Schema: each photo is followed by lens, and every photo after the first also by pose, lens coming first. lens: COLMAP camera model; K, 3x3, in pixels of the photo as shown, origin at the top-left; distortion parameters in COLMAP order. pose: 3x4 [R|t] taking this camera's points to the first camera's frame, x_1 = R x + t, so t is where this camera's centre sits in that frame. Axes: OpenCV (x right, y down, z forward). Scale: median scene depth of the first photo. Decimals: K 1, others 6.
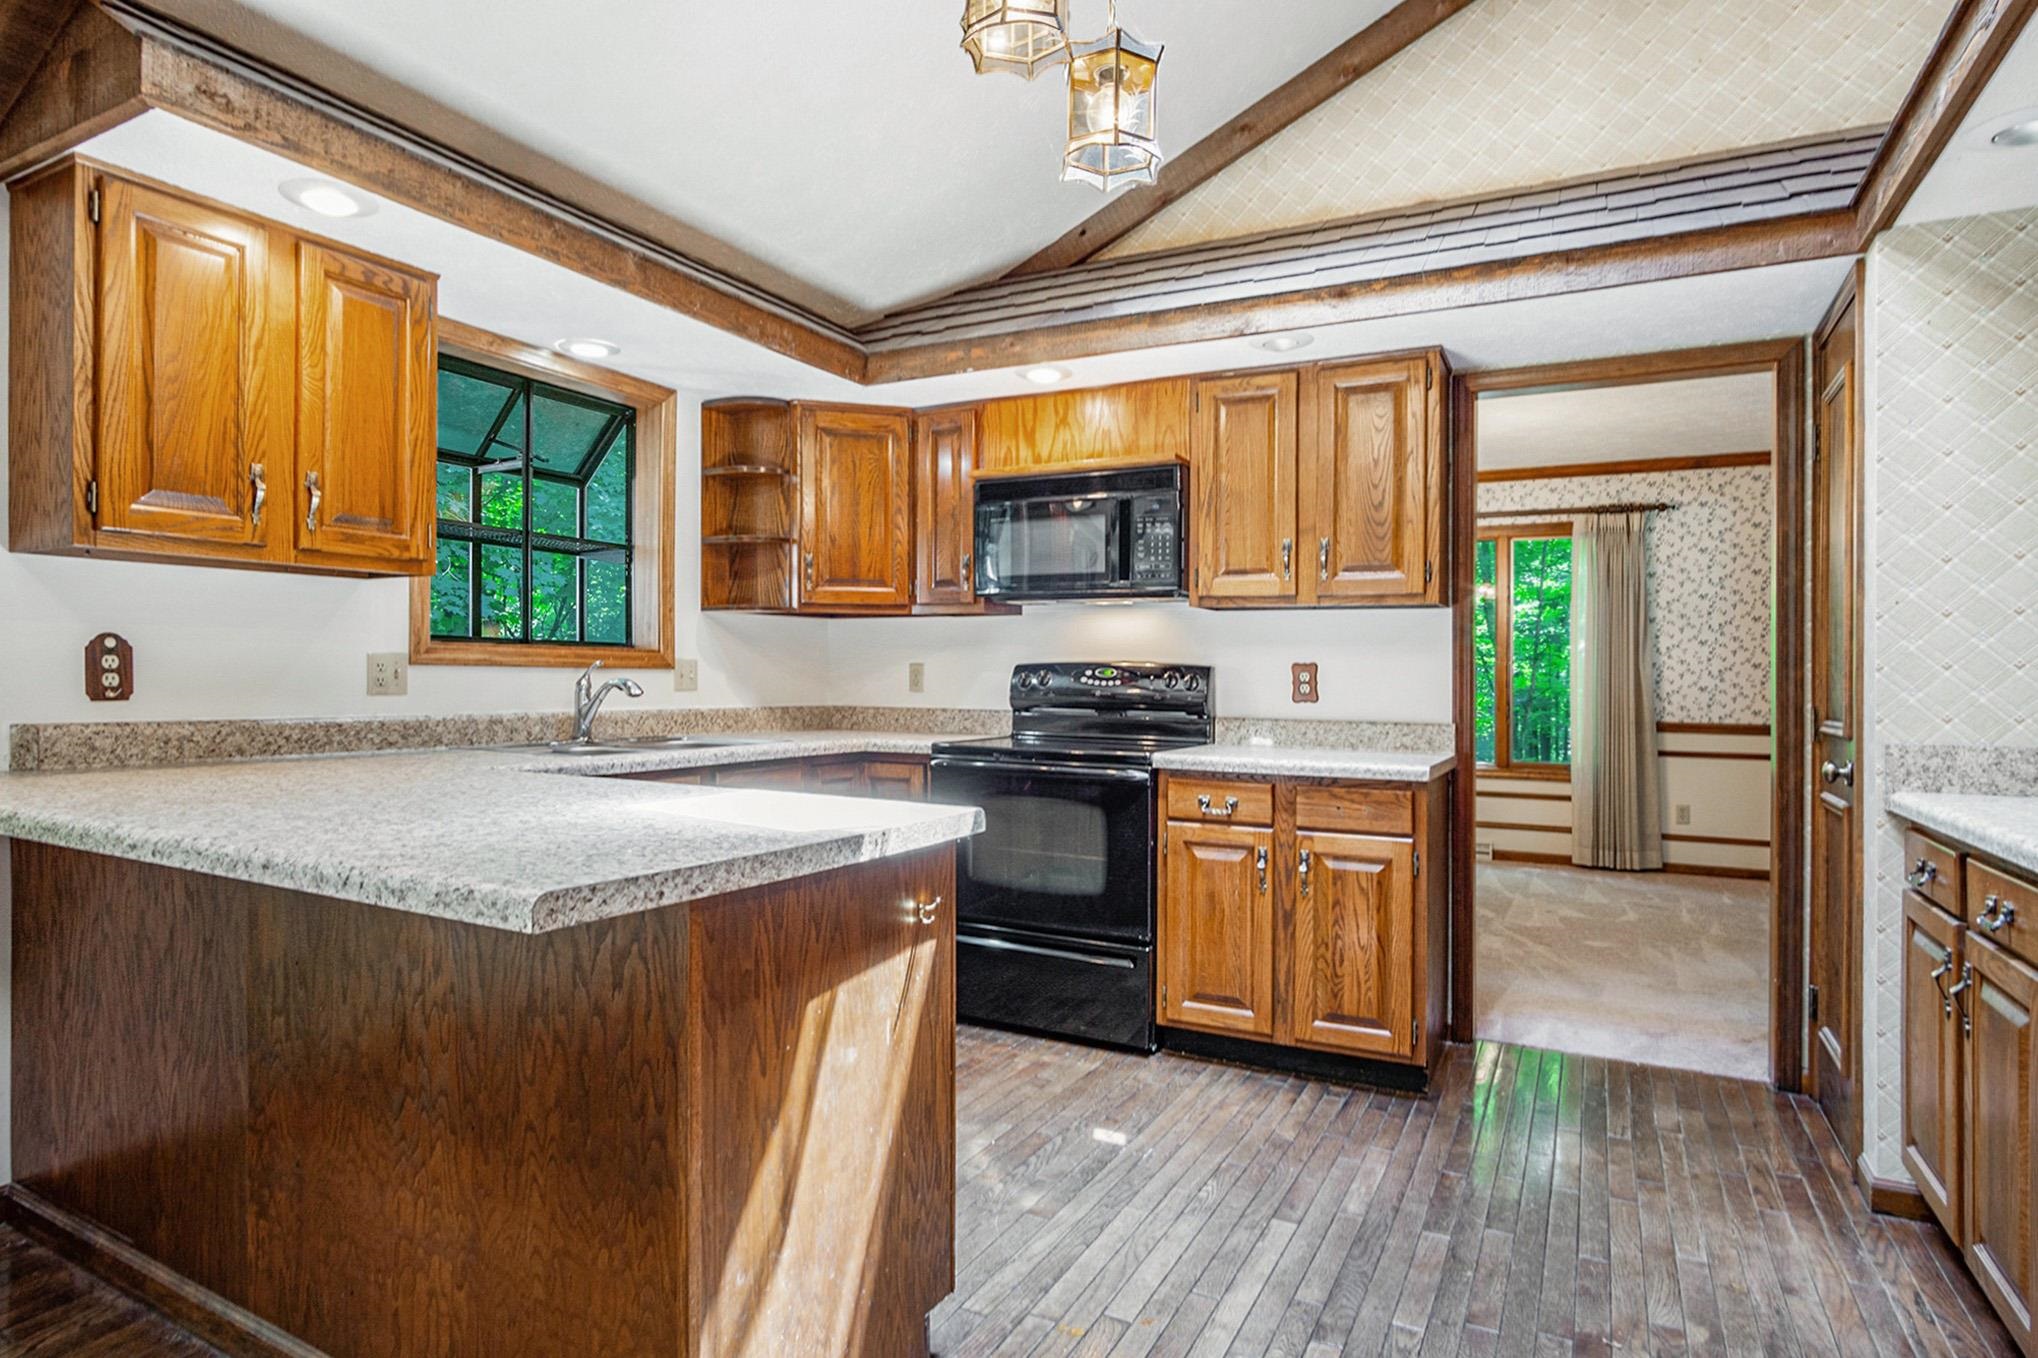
lens RADIAL K [[1079.0, 0, 1019.0], [0, 1079.0, 679.0], [0, 0, 1]] dist [-0.019120, 0.001804]
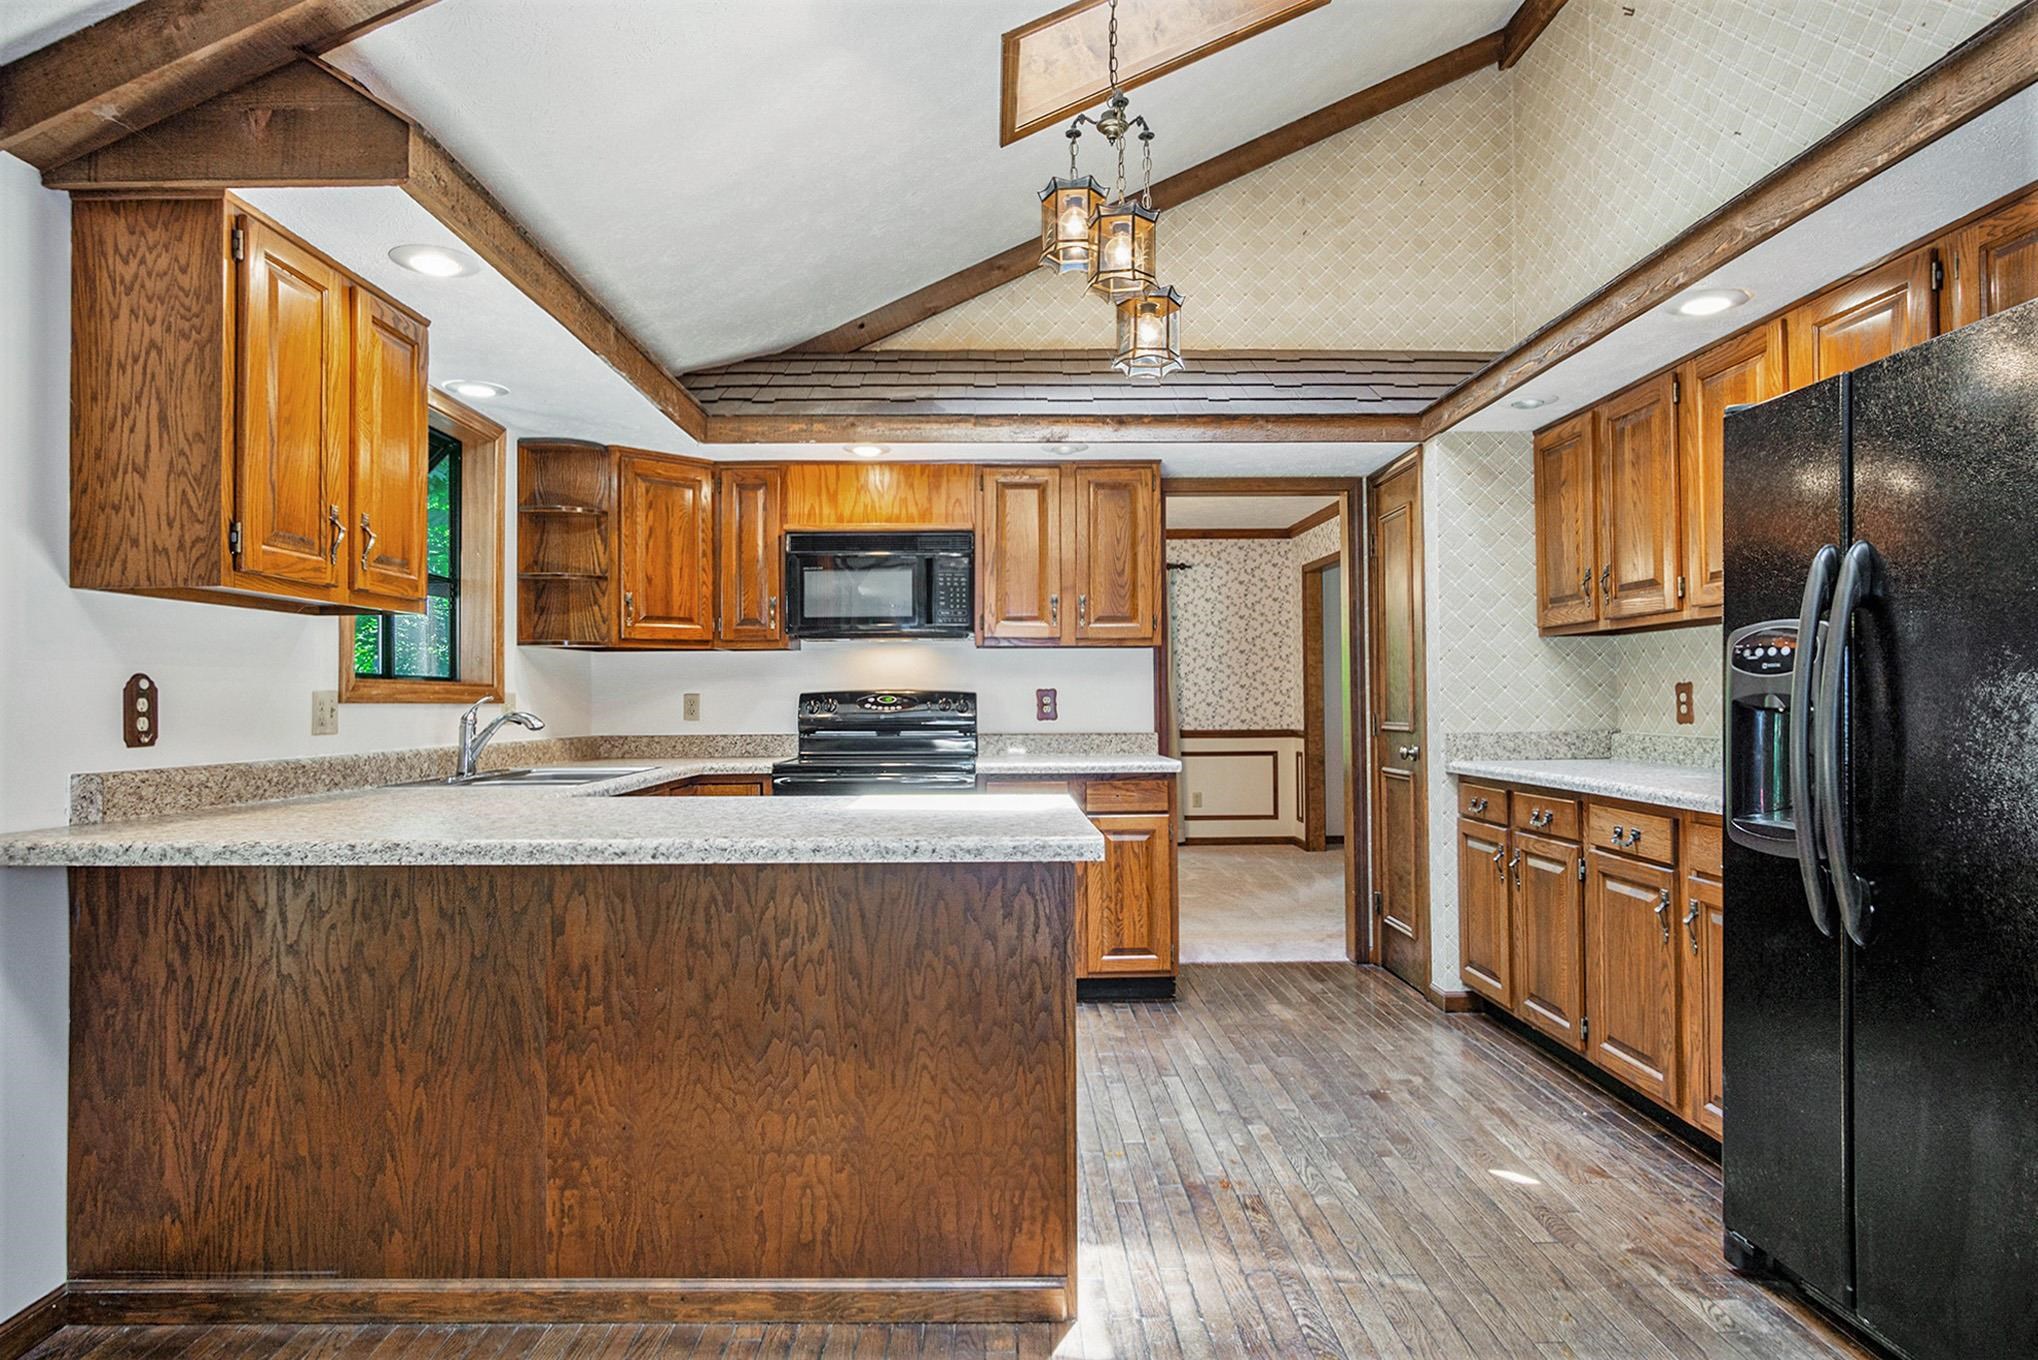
lens RADIAL K [[1079.0, 0, 1019.0], [0, 1079.0, 680.0], [0, 0, 1]] dist [-0.019120, 0.001804]
pose [[0.878209, -0.007935, 0.478212, -0.426993], [0.018083, 0.999698, -0.016621, -0.005773], [-0.477935, 0.023244, 0.878087, -0.129445]]
